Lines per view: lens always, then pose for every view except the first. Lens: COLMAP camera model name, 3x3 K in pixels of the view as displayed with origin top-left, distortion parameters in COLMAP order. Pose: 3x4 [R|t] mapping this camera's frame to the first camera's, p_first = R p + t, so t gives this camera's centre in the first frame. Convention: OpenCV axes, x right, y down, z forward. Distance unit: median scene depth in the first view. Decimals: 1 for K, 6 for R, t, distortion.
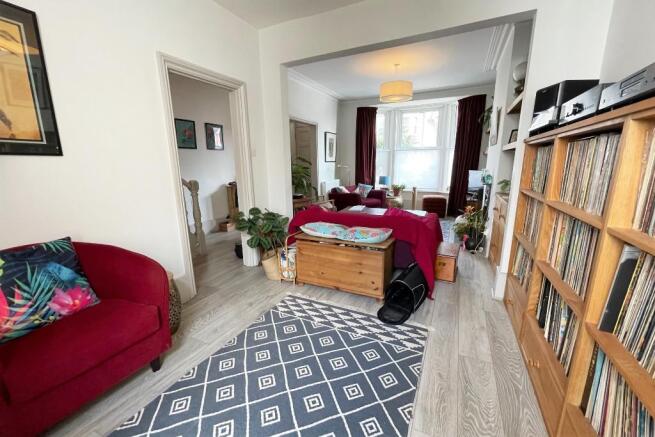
lens RADIAL K [[267.5, 0, 324.5], [0, 267.5, 217.6], [0, 0, 1]] dist [-0.001432, -0.000122]
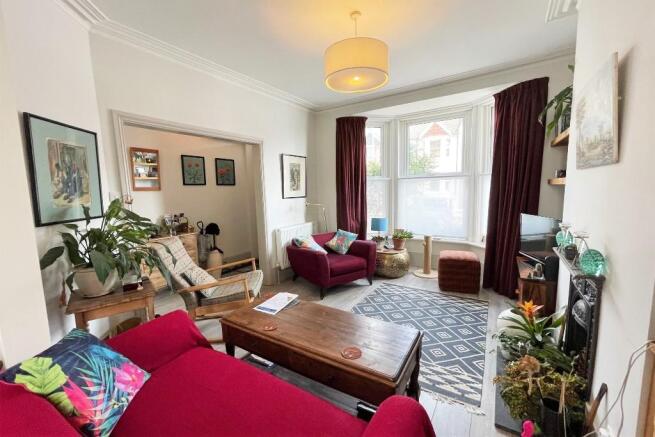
lens RADIAL K [[267.5, 0, 324.1], [0, 267.5, 217.9], [0, 0, 1]] dist [-0.001432, -0.000122]
pose [[0.992194, 0.000645, -0.124705, 0.177732], [-0.012529, 0.995442, -0.094537, -0.094796], [0.124075, 0.095362, 0.987680, 0.348911]]
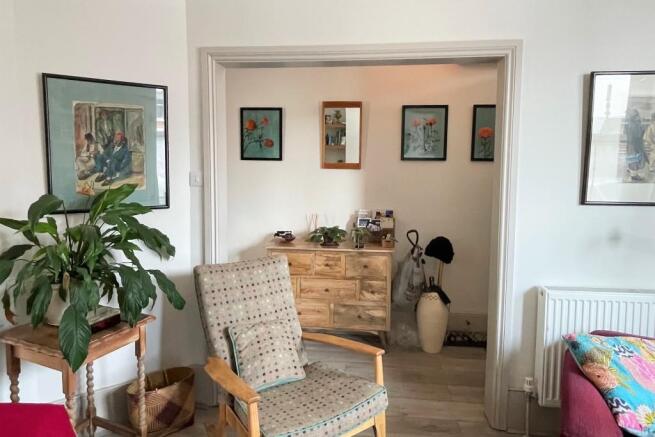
lens RADIAL K [[410.6, 0, 330.3], [0, 410.6, 199.3], [0, 0, 1]] dist [0.000639, -0.000994]
pose [[0.344338, 0.090609, -0.934463, 0.240304], [-0.201740, 0.979222, 0.020610, -0.168040], [0.916915, 0.181422, 0.355463, 0.650790]]
